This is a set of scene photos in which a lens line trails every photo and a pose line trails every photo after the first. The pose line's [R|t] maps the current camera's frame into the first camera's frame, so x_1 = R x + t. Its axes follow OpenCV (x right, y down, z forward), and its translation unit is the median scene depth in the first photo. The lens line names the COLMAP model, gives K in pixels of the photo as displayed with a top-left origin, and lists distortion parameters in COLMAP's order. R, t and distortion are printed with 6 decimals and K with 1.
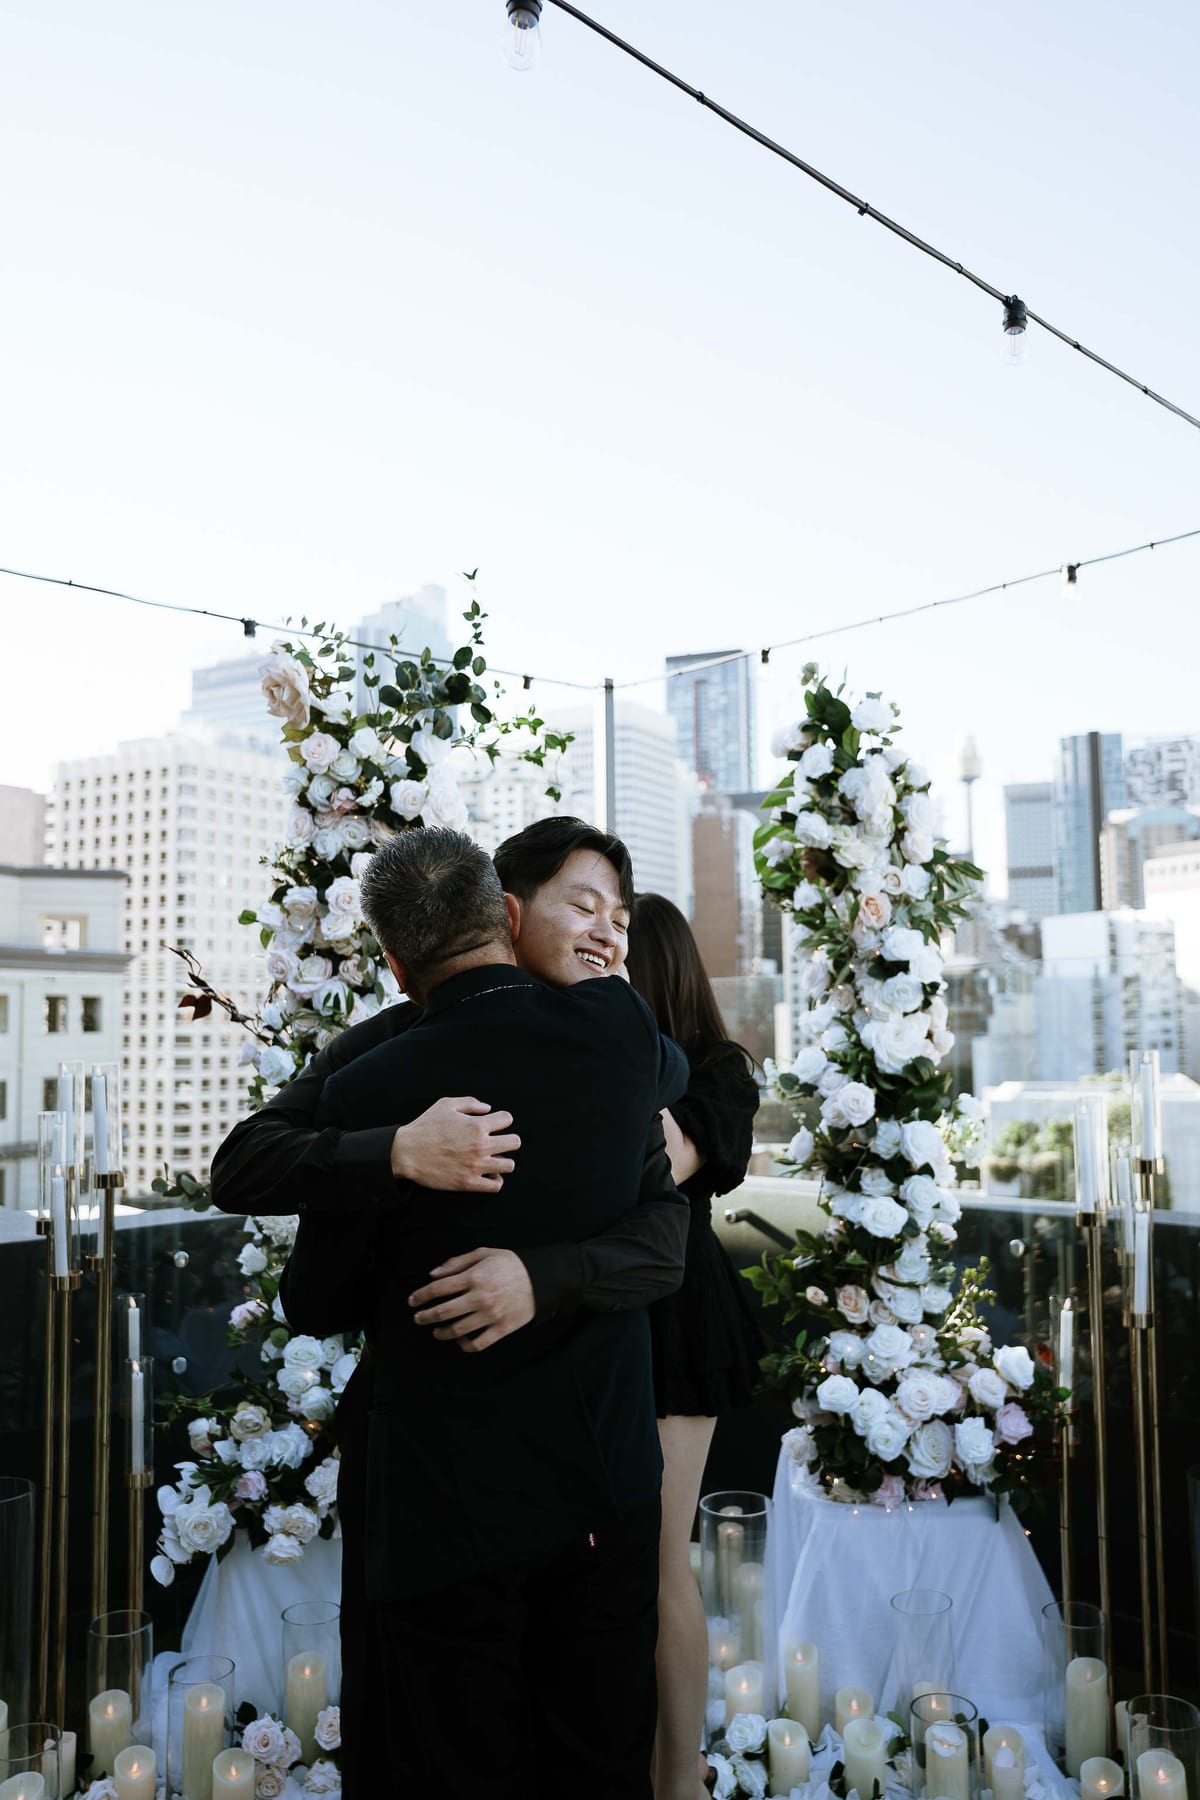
lens RADIAL K [[1421.2, 0, 596.3], [0, 1421.2, 899.2], [0, 0, 1]] dist [-0.047049, 0.059201]
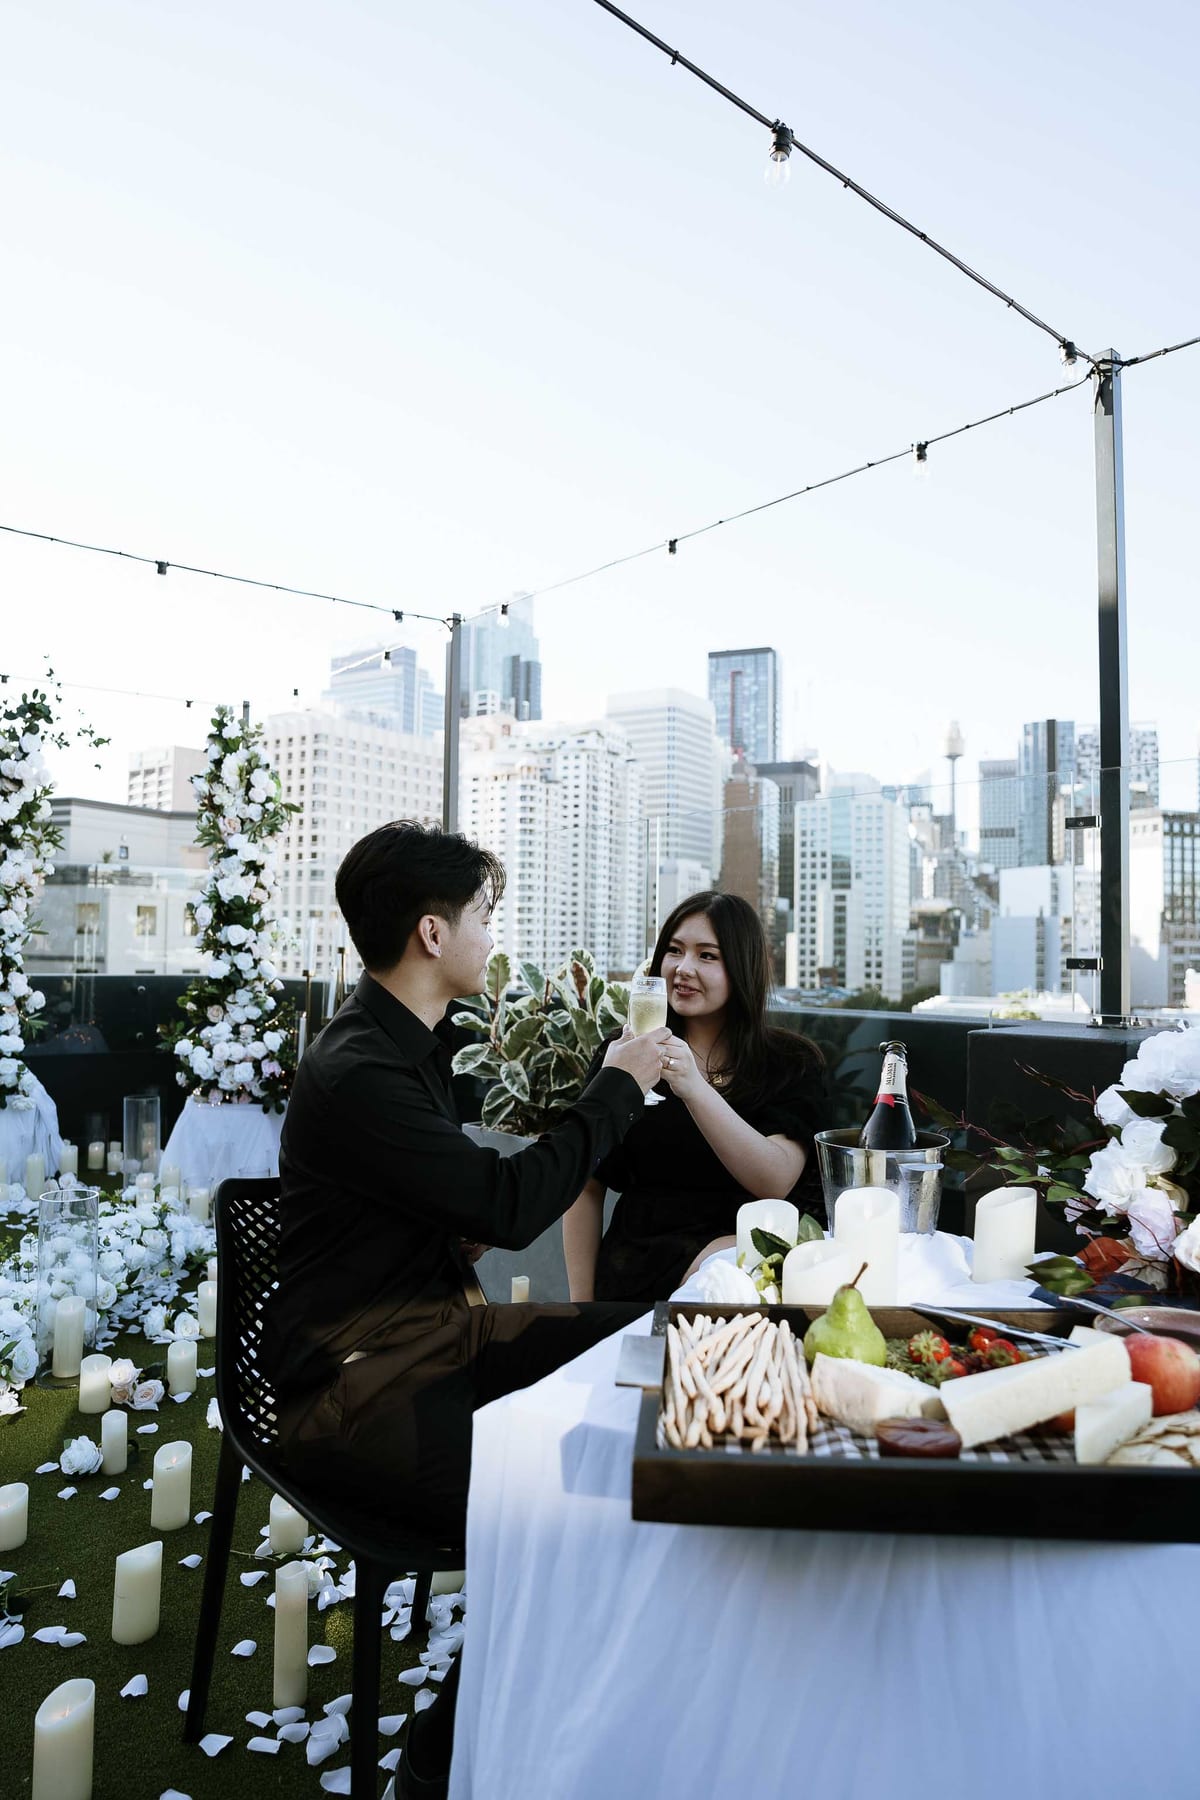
lens RADIAL K [[1138.6, 0, 598.7], [0, 1138.6, 903.2], [0, 0, 1]] dist [-0.094189, 0.057511]
pose [[0.998478, 0.023579, -0.049867, 0.818761], [-0.021051, 0.998496, 0.050632, 0.026558], [0.050986, -0.049505, 0.997472, -0.619389]]
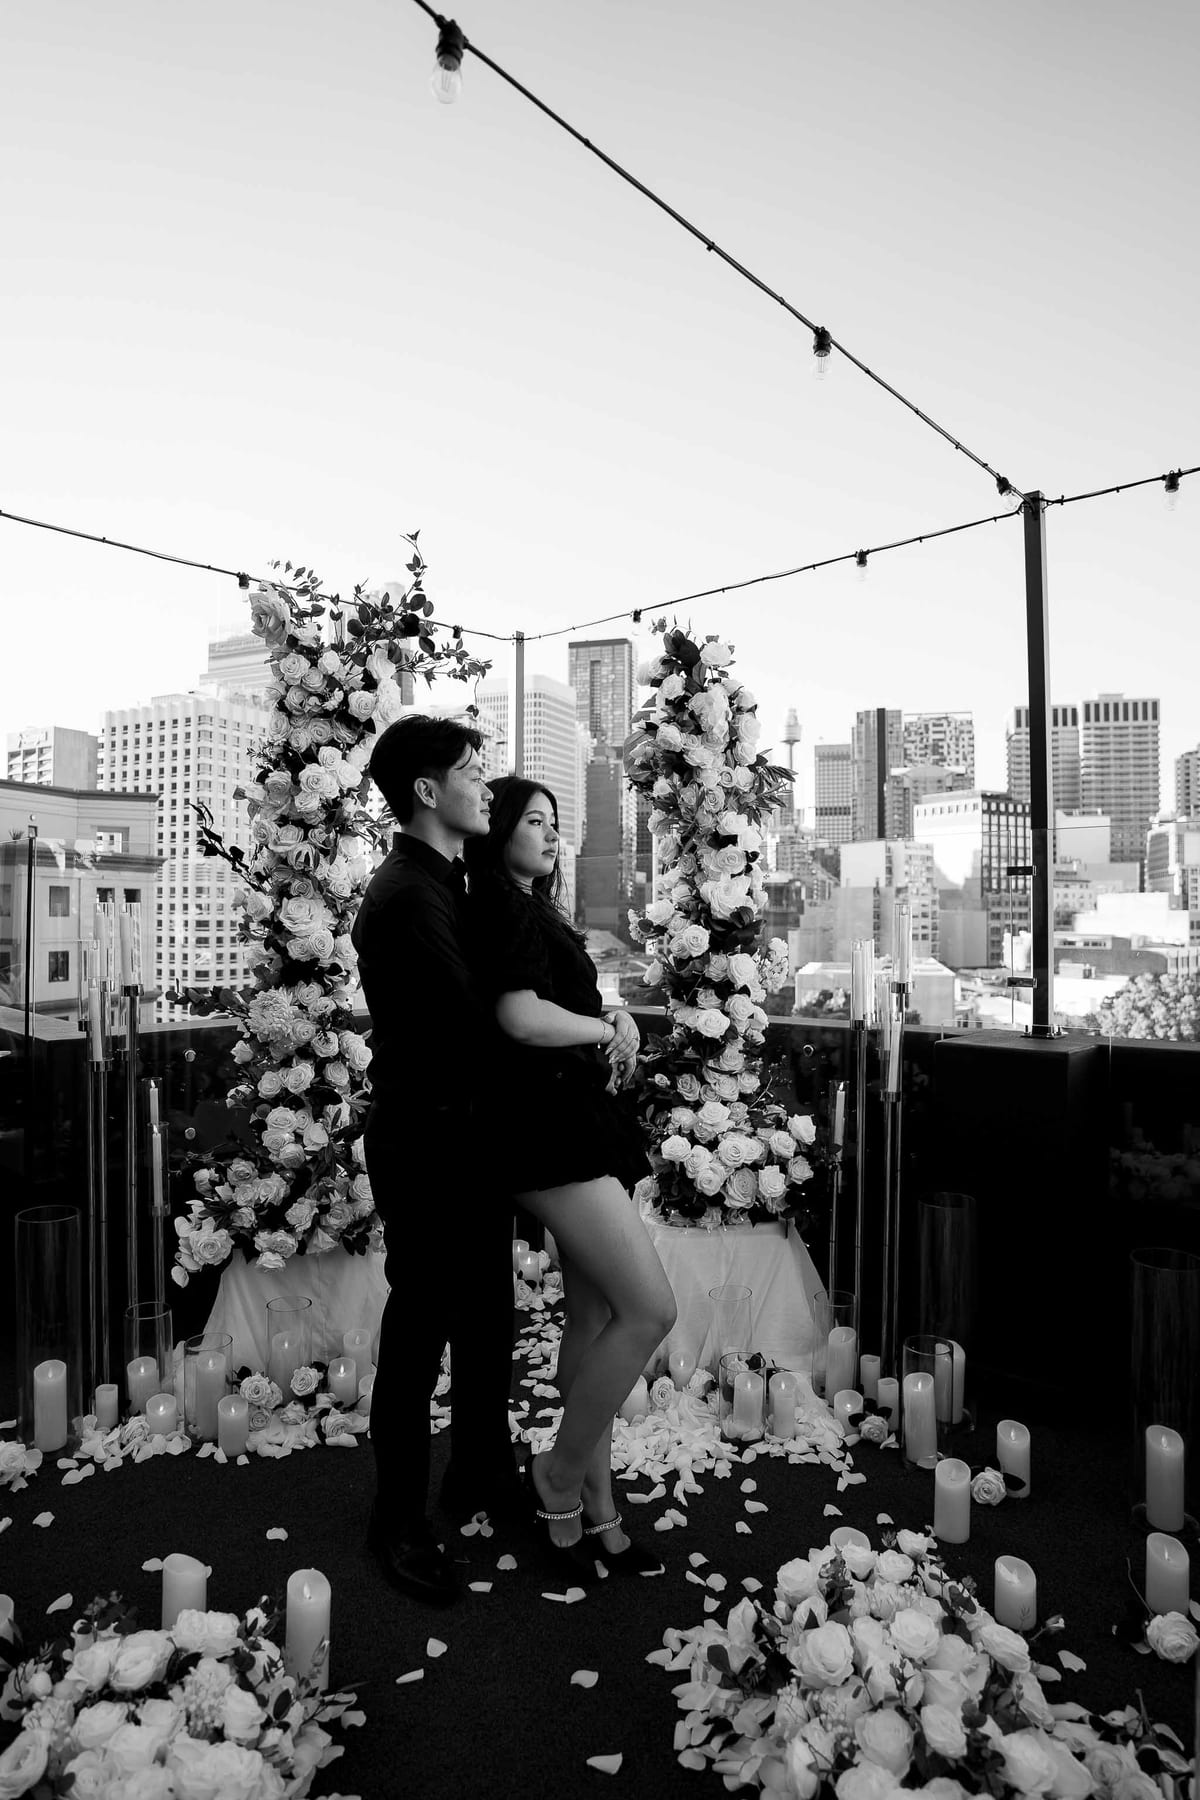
lens RADIAL K [[1056.7, 0, 593.6], [0, 1056.7, 899.8], [0, 0, 1]] dist [-0.104322, 0.055528]
pose [[0.997033, 0.014301, 0.075635, 0.010107], [-0.019617, 0.997354, 0.070008, 0.035875], [-0.074433, -0.071284, 0.994675, 0.007839]]
